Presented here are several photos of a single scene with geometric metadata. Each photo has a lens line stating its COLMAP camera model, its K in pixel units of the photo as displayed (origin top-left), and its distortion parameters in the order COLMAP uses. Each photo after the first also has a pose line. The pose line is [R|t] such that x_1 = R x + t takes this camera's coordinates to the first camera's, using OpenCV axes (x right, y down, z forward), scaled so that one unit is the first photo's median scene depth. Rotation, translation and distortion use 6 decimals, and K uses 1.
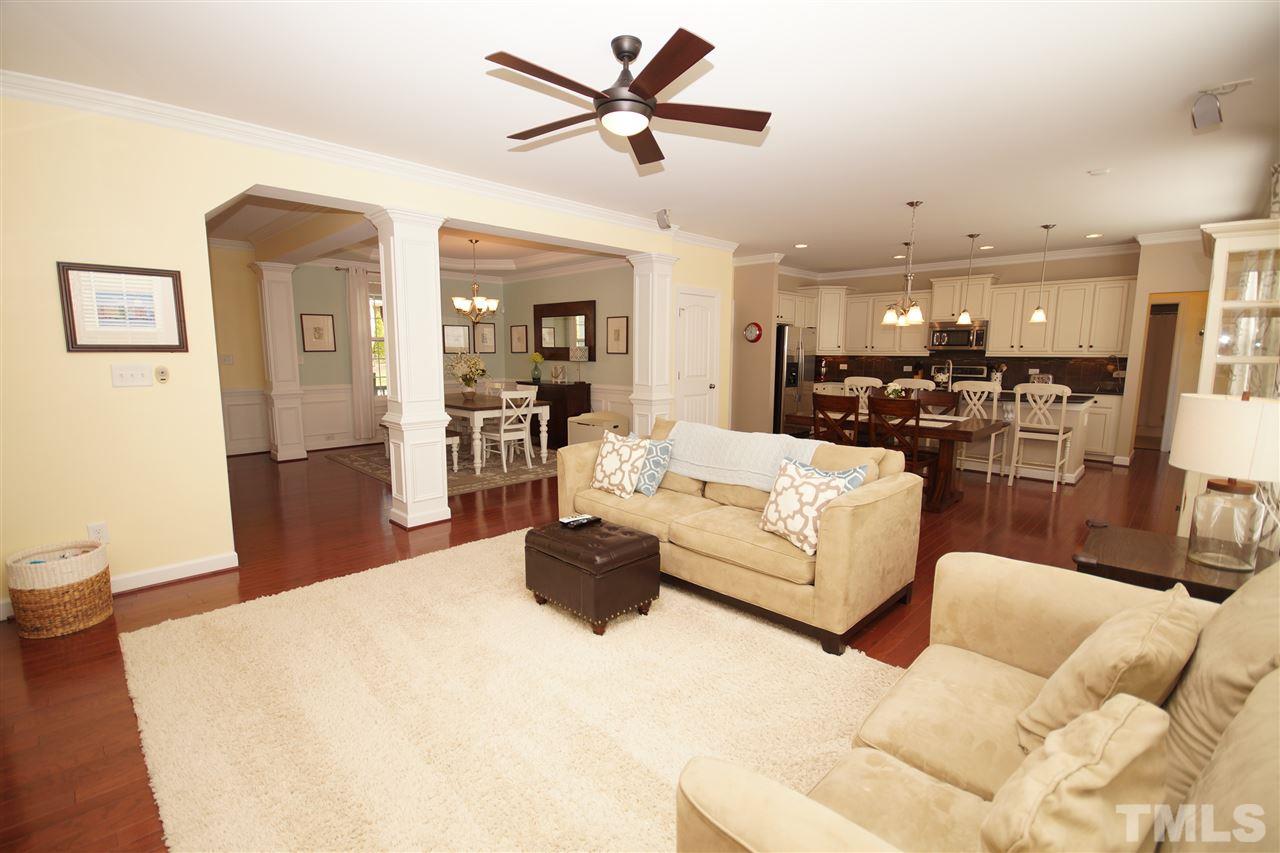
lens RADIAL K [[570.1, 0, 631.8], [0, 570.1, 427.7], [0, 0, 1]] dist [0.005434, -0.007843]
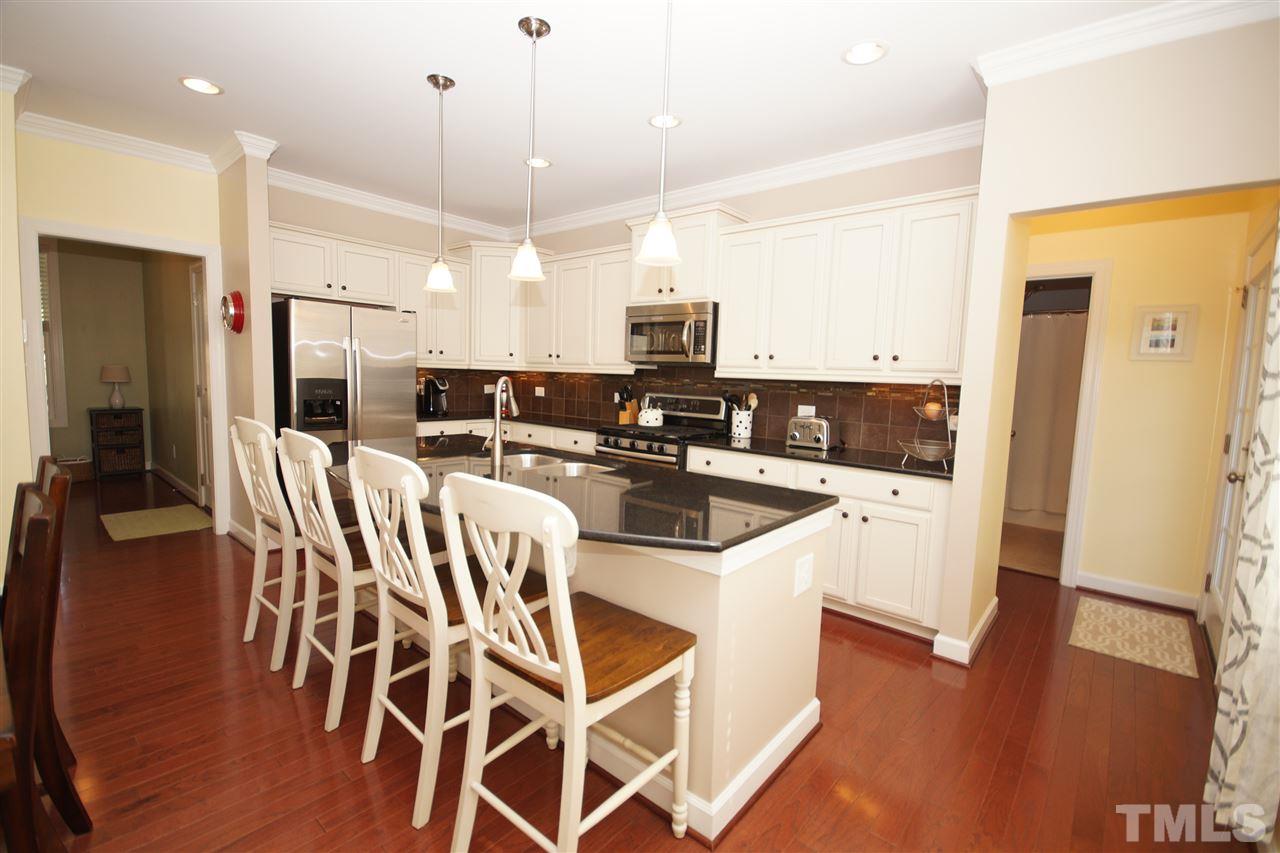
lens RADIAL K [[570.1, 0, 638.8], [0, 570.1, 426.6], [0, 0, 1]] dist [0.005434, -0.007843]
pose [[0.997112, 0.022556, 0.072515, 0.597739], [-0.019616, 0.998966, -0.041002, -0.071312], [-0.073364, 0.039461, 0.996524, 0.603908]]
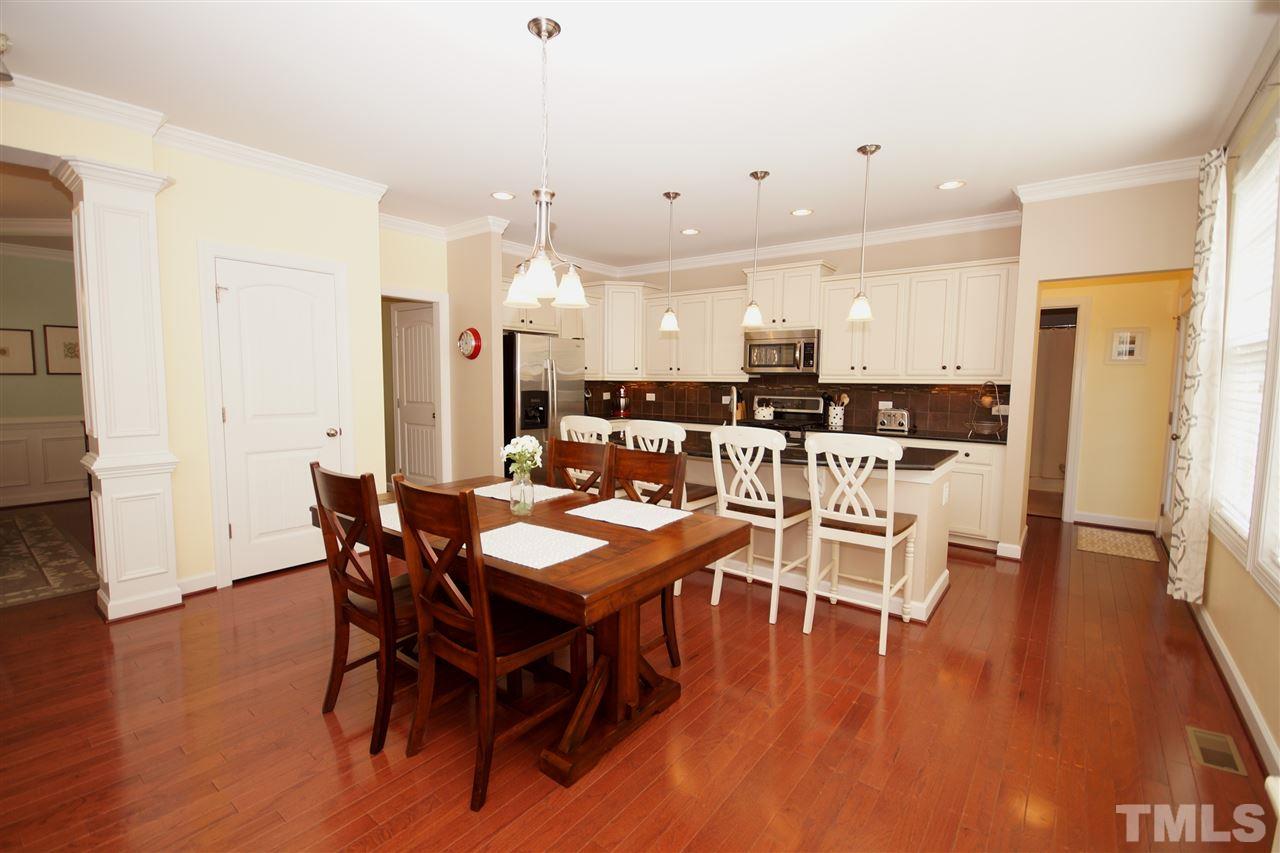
lens RADIAL K [[570.1, 0, 637.7], [0, 570.1, 425.0], [0, 0, 1]] dist [0.005434, -0.007843]
pose [[0.992615, -0.004204, 0.121234, 0.374916], [0.010634, 0.998567, -0.052440, -0.048527], [-0.120840, 0.053342, 0.991238, 0.416871]]
